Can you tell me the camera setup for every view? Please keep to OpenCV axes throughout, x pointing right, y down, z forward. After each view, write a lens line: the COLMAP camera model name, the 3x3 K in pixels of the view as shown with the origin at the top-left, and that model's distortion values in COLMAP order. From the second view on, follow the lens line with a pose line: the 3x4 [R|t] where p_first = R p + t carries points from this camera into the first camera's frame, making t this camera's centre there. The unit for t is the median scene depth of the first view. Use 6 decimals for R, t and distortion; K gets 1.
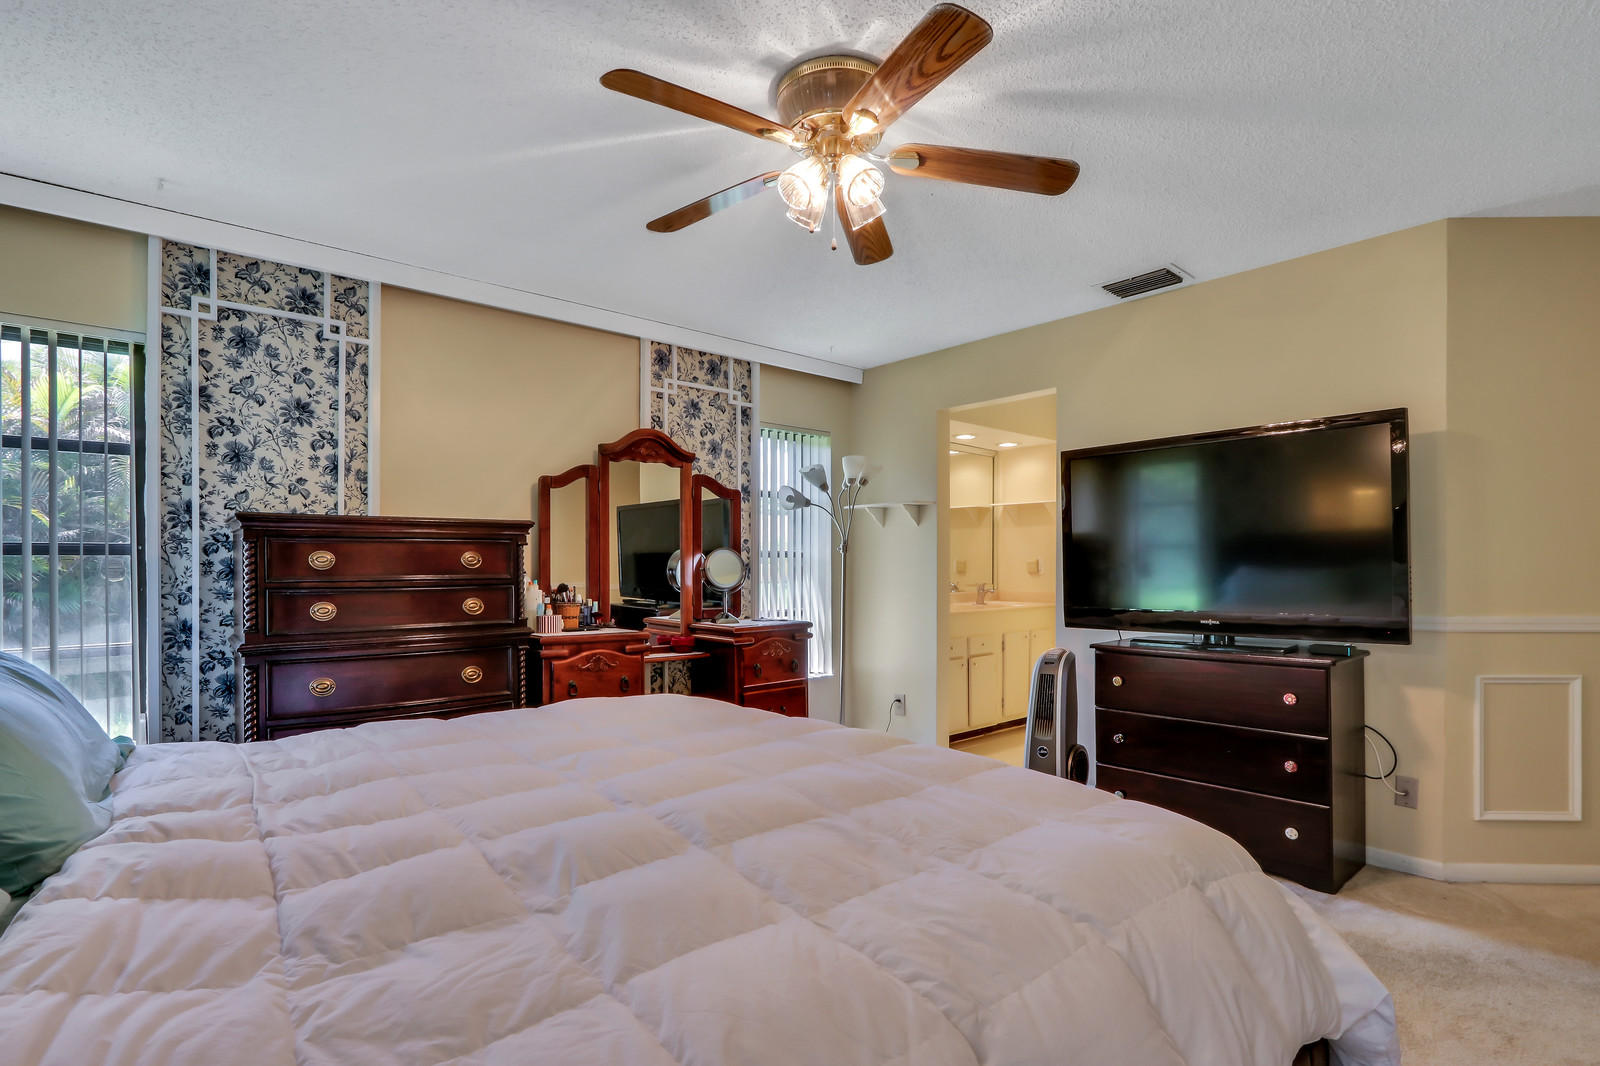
lens RADIAL K [[784.5, 0, 797.9], [0, 784.5, 570.2], [0, 0, 1]] dist [-0.005400, -0.001579]
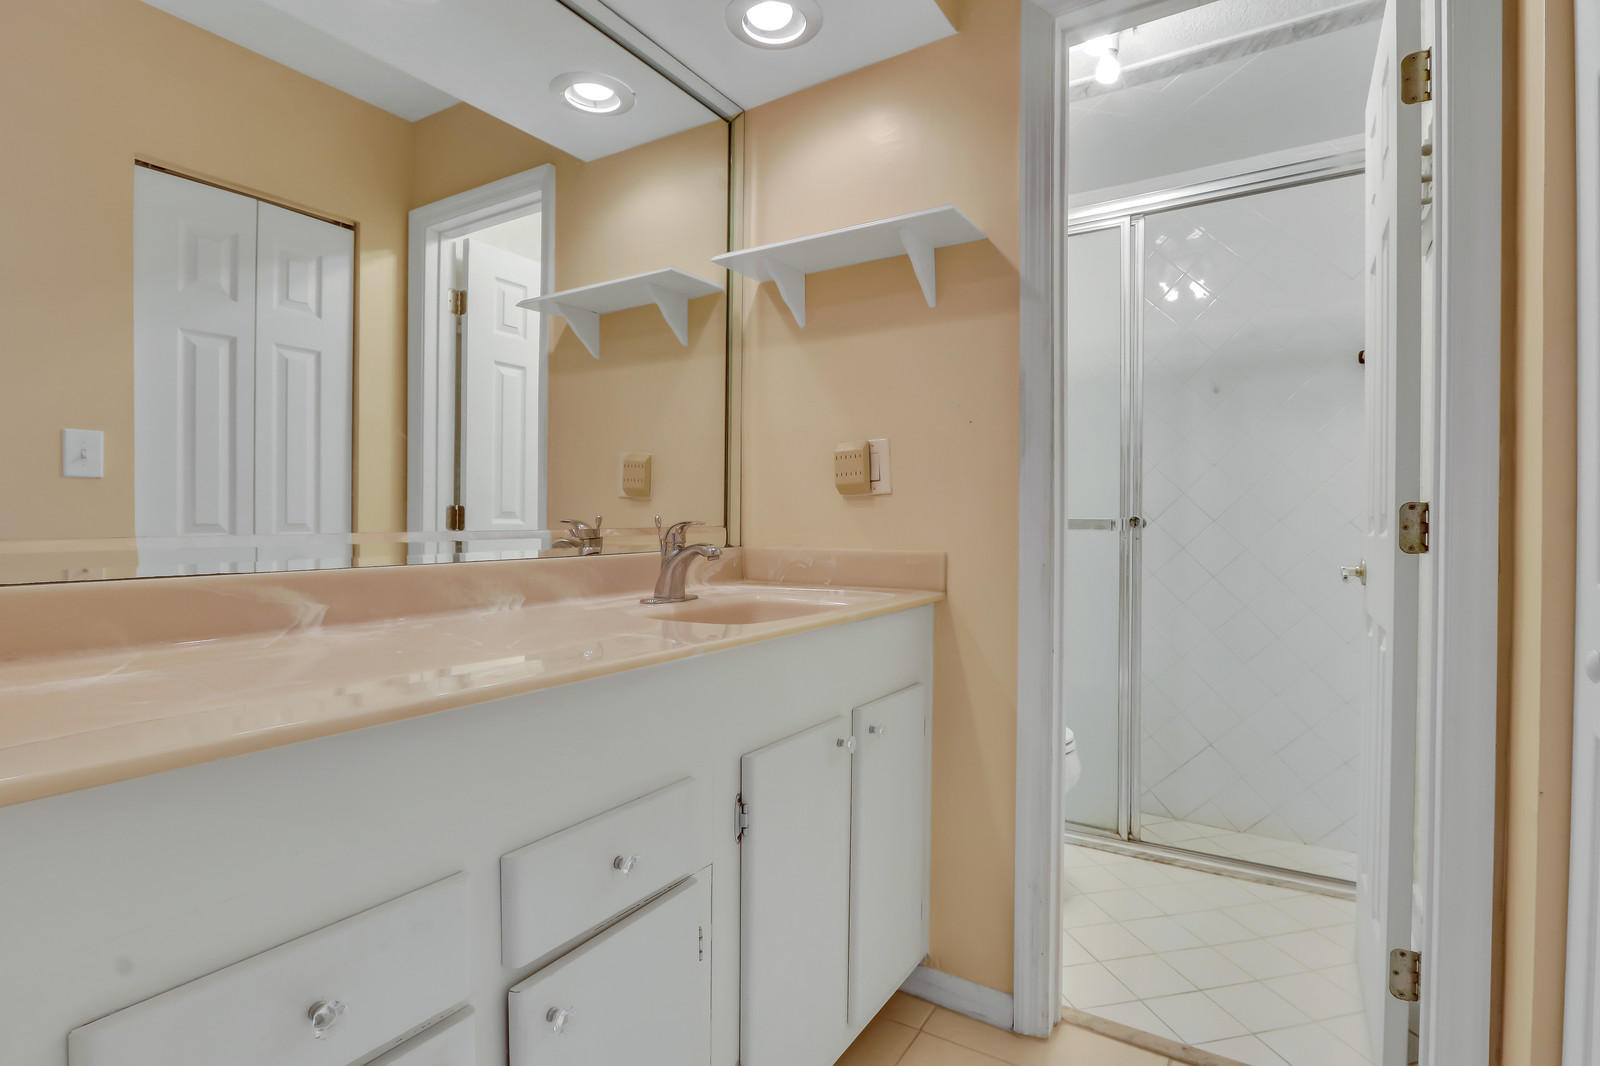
lens RADIAL K [[753.7, 0, 805.9], [0, 753.7, 512.1], [0, 0, 1]] dist [-0.014835, -0.000094]
pose [[0.958507, 0.009749, 0.284901, 0.199011], [-0.002805, 0.999689, -0.024771, 0.019576], [-0.285054, 0.022944, 0.958237, 0.724901]]
